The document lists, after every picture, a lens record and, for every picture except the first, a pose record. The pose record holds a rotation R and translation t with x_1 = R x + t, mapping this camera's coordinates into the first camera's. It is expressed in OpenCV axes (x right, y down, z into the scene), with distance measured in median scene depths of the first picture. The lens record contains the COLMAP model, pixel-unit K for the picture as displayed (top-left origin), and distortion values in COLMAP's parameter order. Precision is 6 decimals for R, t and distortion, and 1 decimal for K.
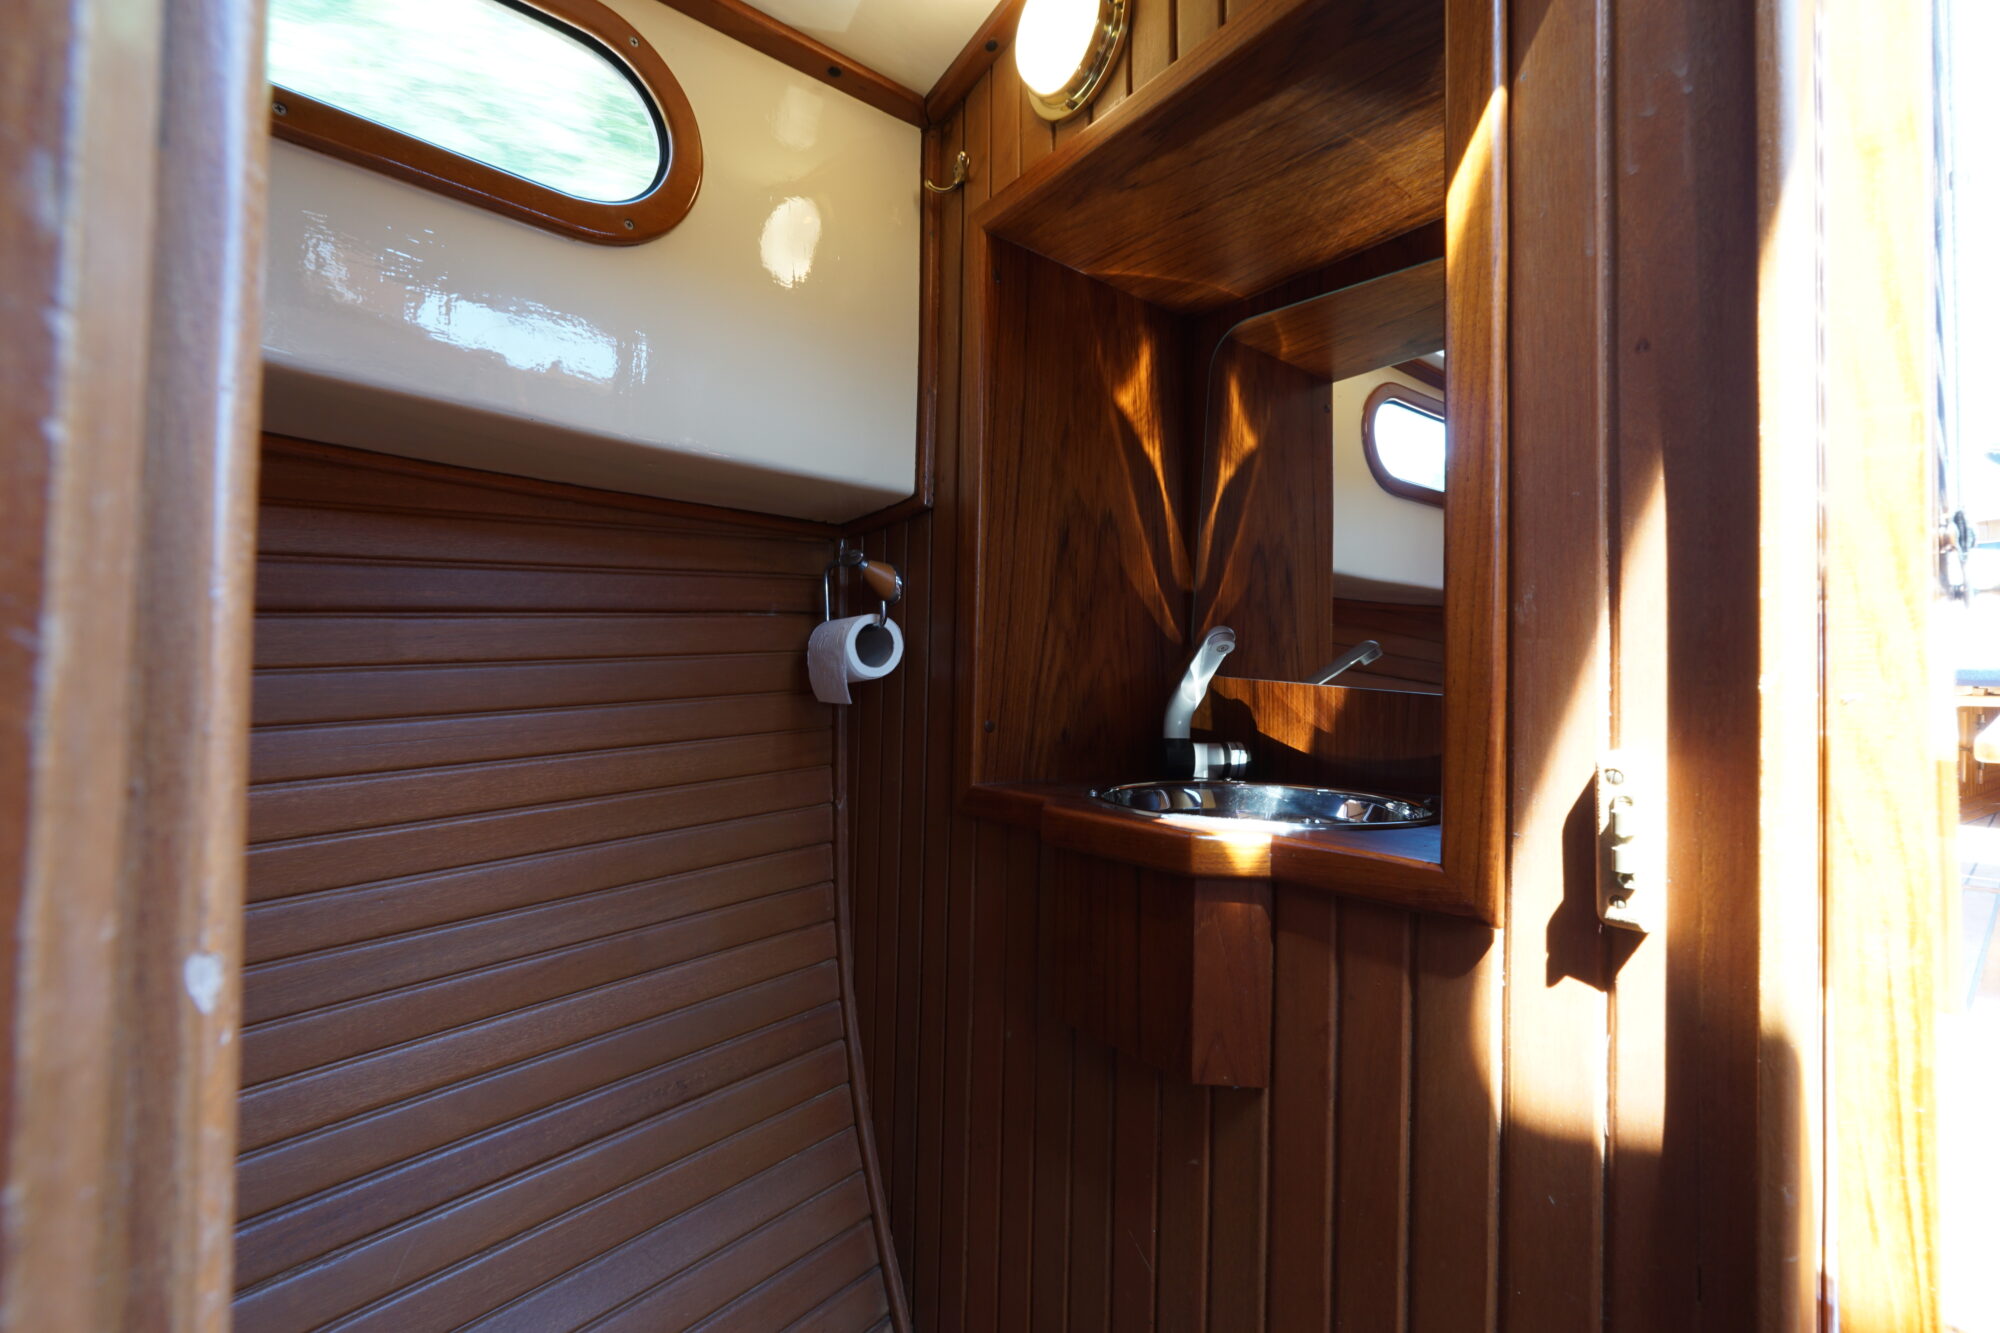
lens RADIAL K [[841.8, 0, 997.3], [0, 841.8, 667.8], [0, 0, 1]] dist [-0.017291, 0.007202]
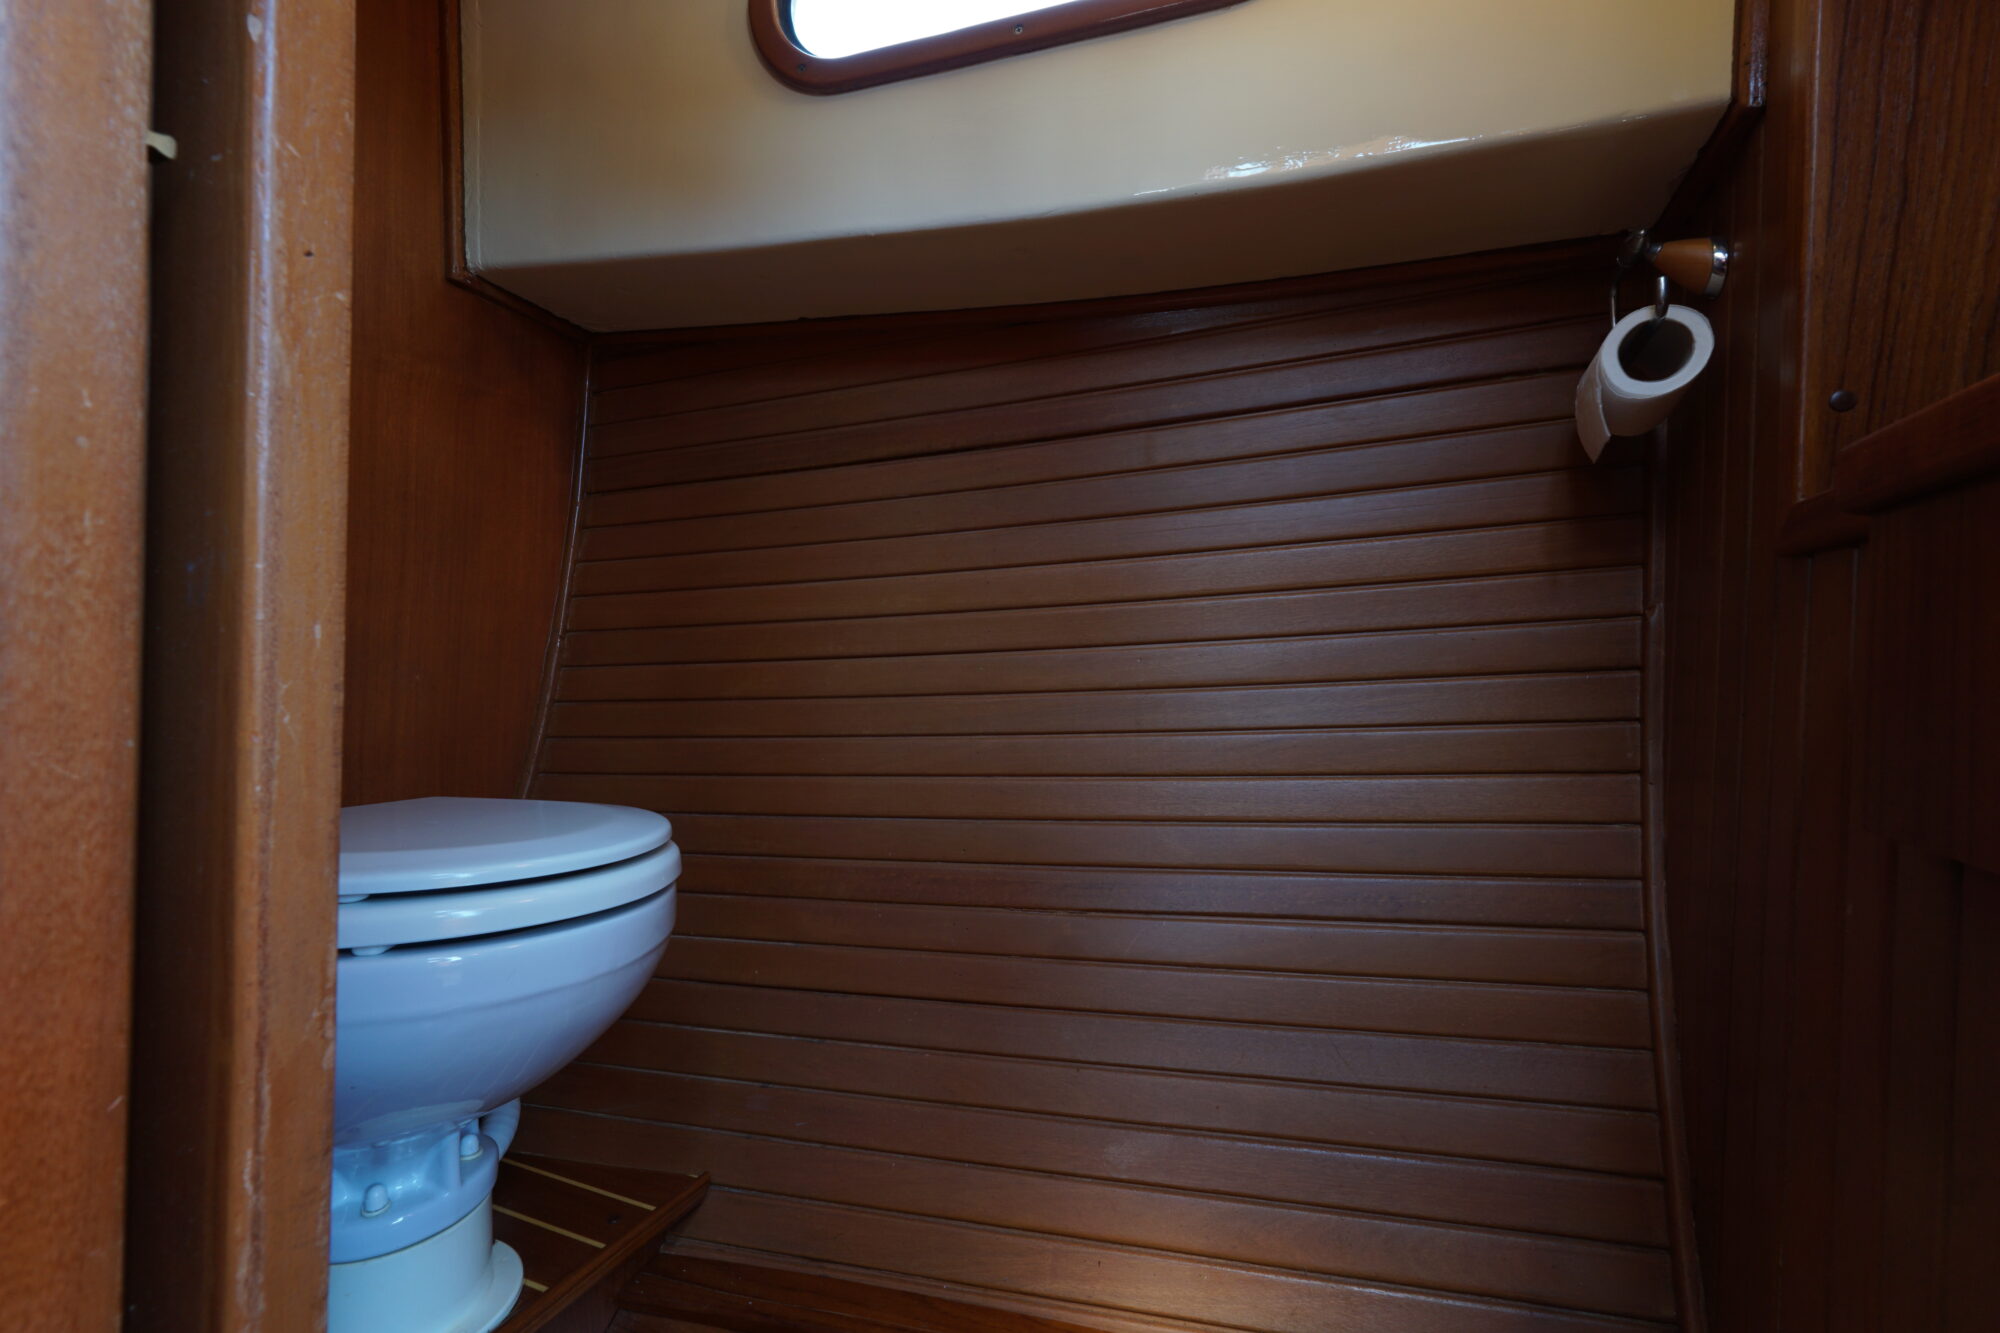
lens RADIAL K [[841.8, 0, 997.3], [0, 841.8, 667.8], [0, 0, 1]] dist [-0.017291, 0.007202]
pose [[0.460561, -0.001033, -0.887628, 0.214812], [0.003874, 0.999992, 0.000846, 0.231874], [0.887620, -0.003828, 0.460561, 0.195034]]
